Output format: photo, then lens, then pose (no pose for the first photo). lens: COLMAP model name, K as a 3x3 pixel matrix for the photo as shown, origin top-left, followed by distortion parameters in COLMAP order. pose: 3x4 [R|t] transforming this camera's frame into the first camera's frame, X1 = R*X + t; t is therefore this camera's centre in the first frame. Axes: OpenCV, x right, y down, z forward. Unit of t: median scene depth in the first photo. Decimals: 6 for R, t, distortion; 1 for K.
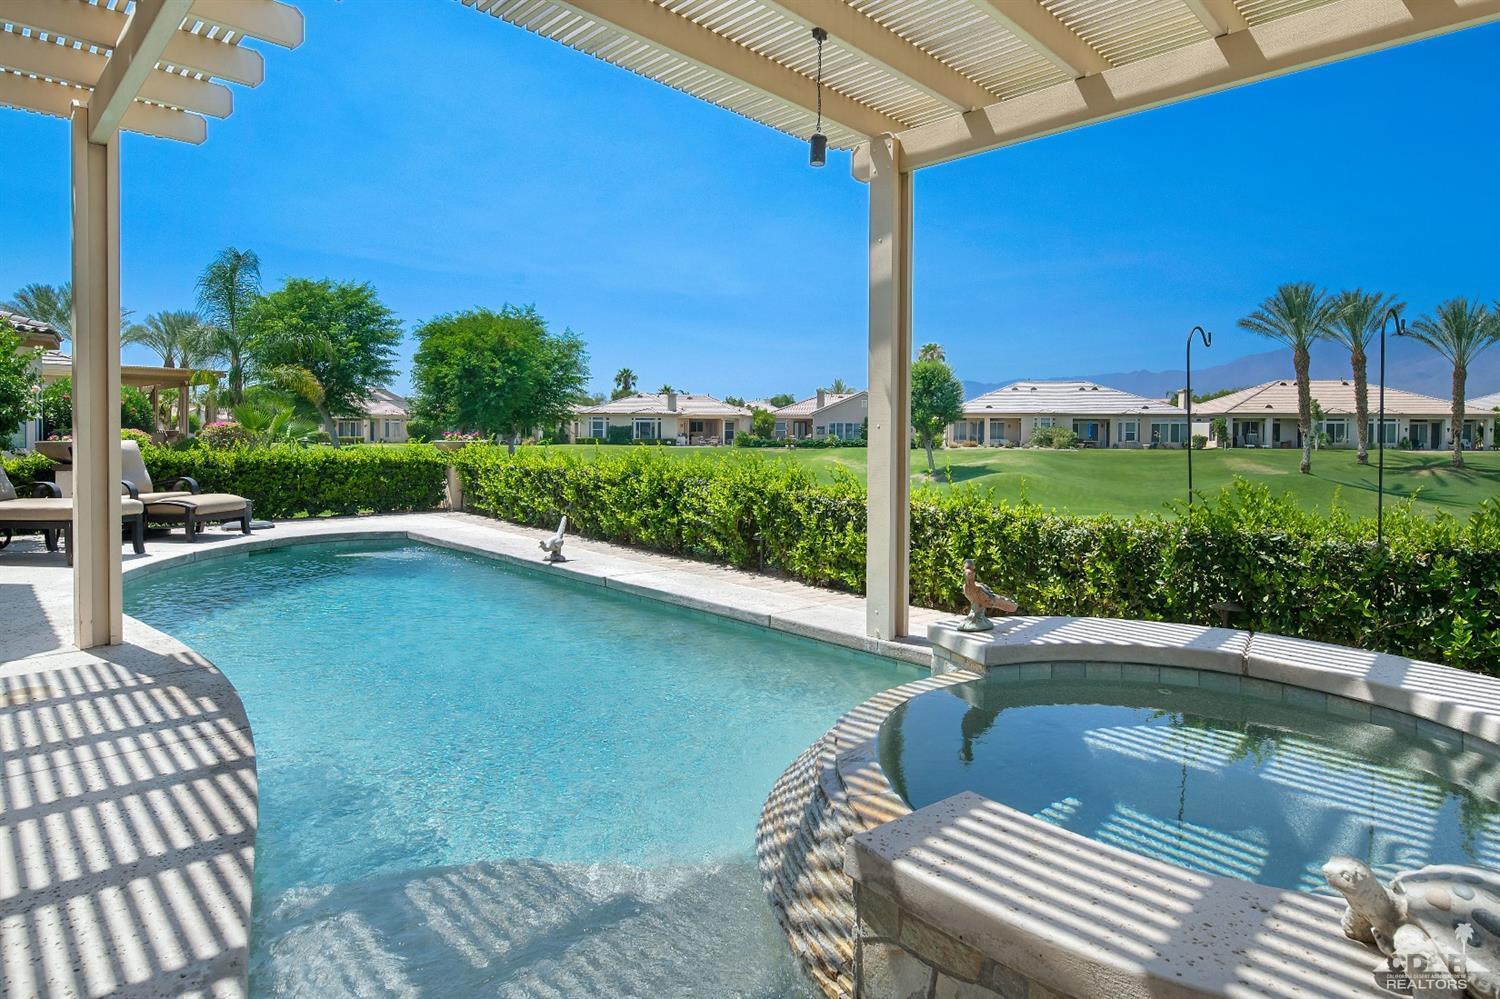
lens RADIAL K [[814.6, 0, 744.0], [0, 814.6, 453.7], [0, 0, 1]] dist [0.006650, -0.009036]
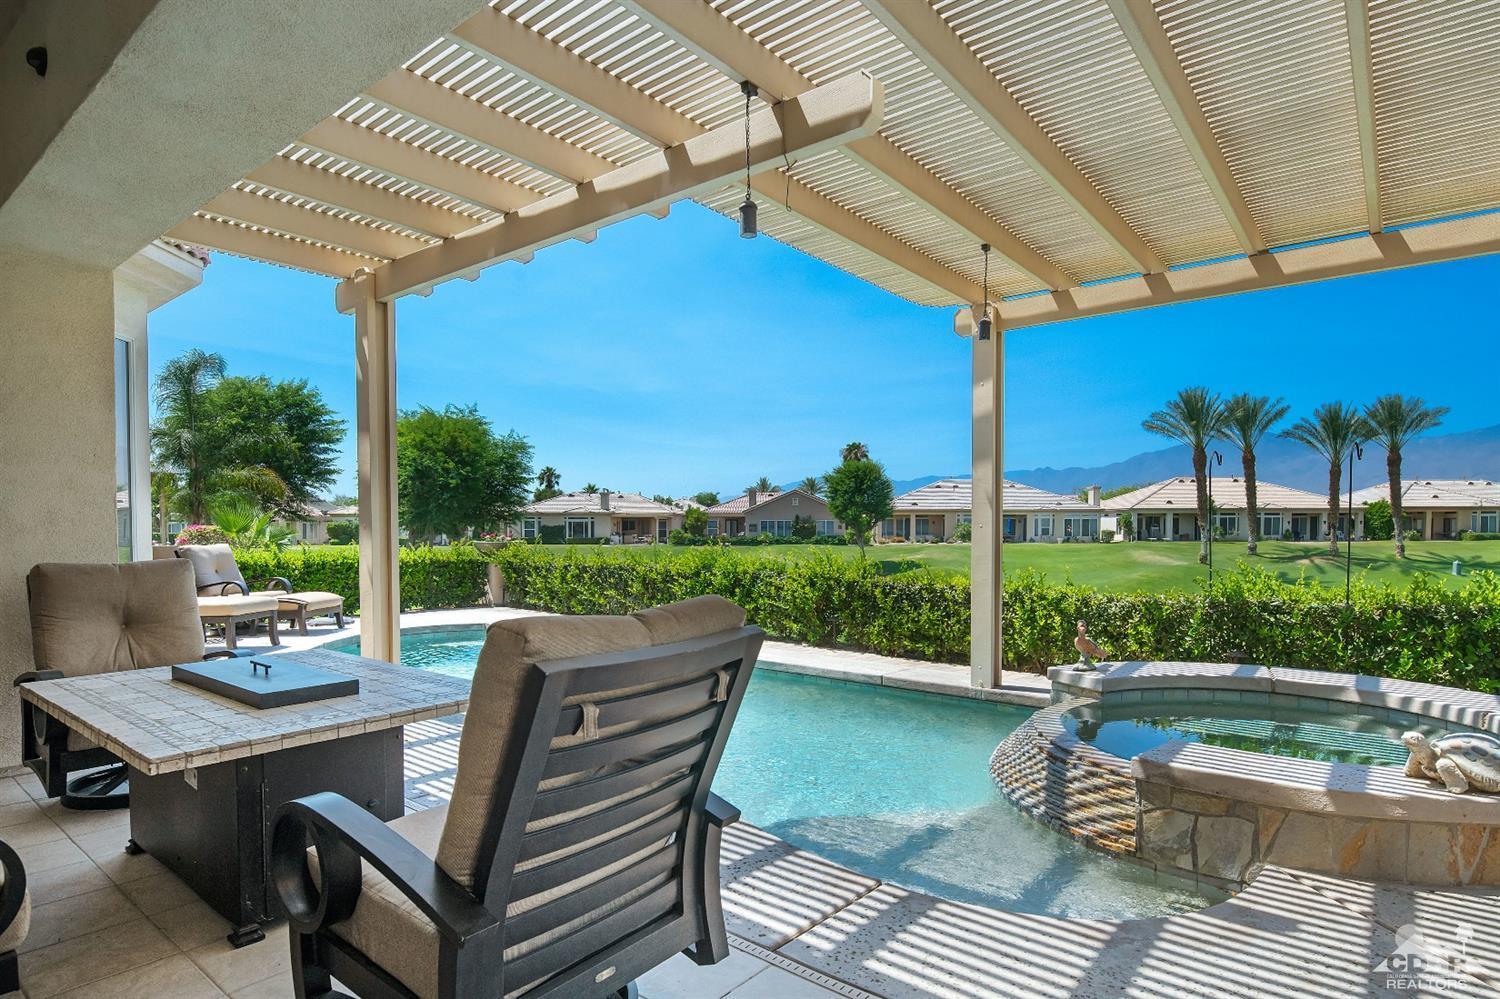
lens RADIAL K [[814.6, 0, 745.3], [0, 814.6, 561.1], [0, 0, 1]] dist [0.006650, -0.009036]
pose [[0.995075, -0.013028, 0.098263, -0.153155], [0.011898, 0.999856, 0.012079, 0.001368], [-0.098406, -0.010851, 0.995087, -0.119966]]
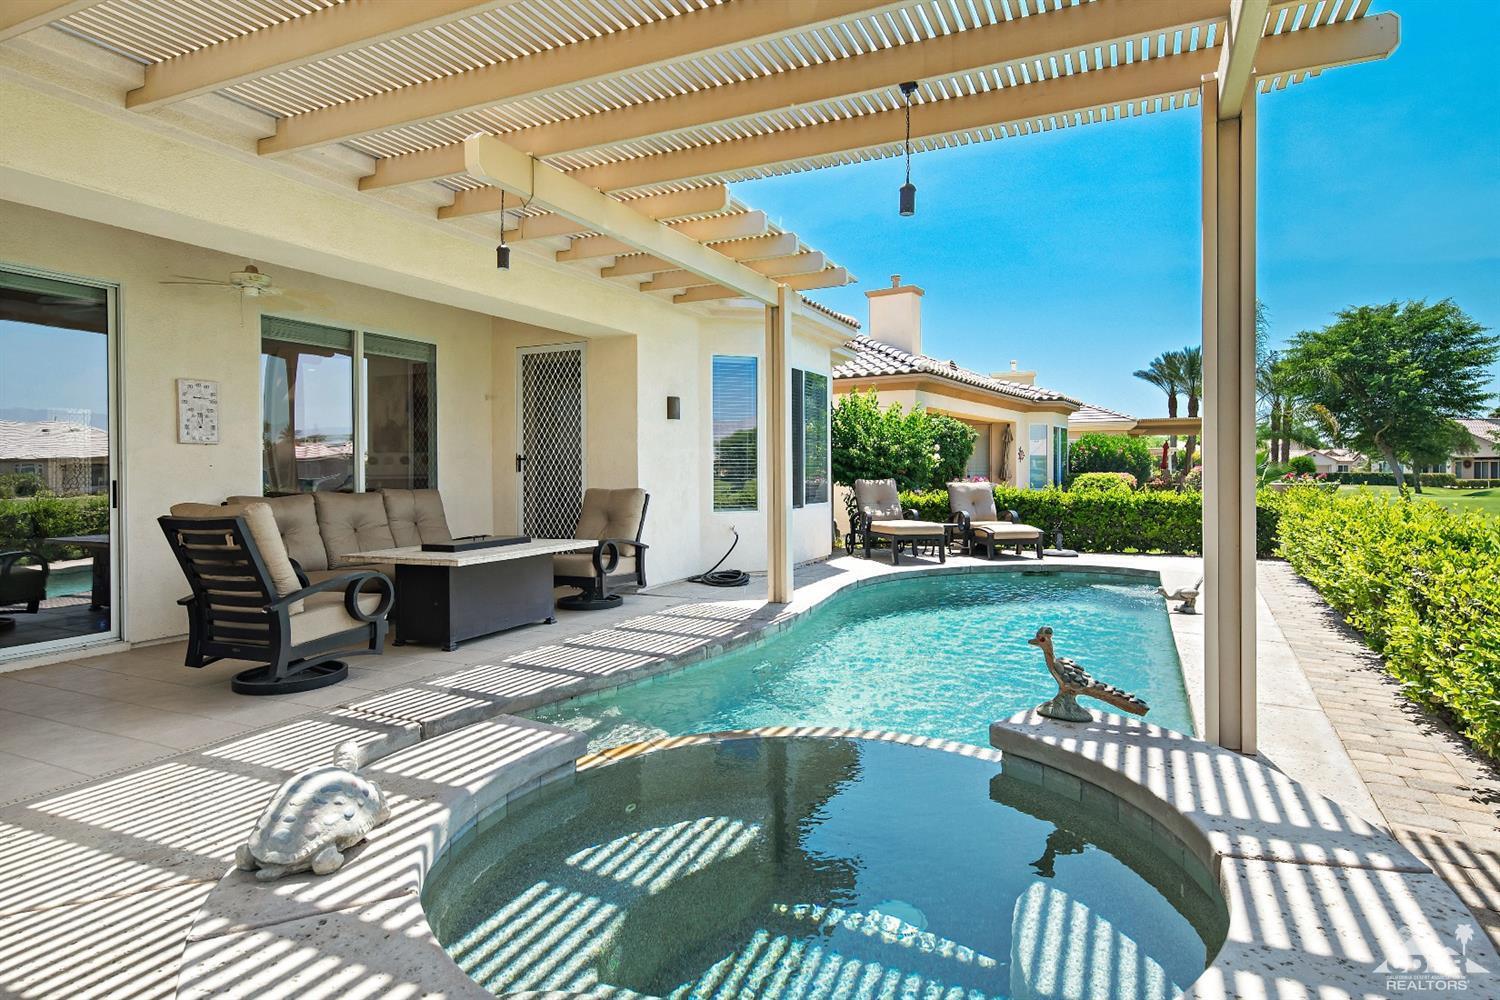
lens RADIAL K [[814.6, 0, 762.9], [0, 814.6, 490.8], [0, 0, 1]] dist [0.006650, -0.009036]
pose [[0.356565, 0.013211, -0.934177, 0.326789], [-0.020077, 0.999777, 0.006476, -0.002389], [0.934055, 0.016446, 0.356751, 0.153008]]
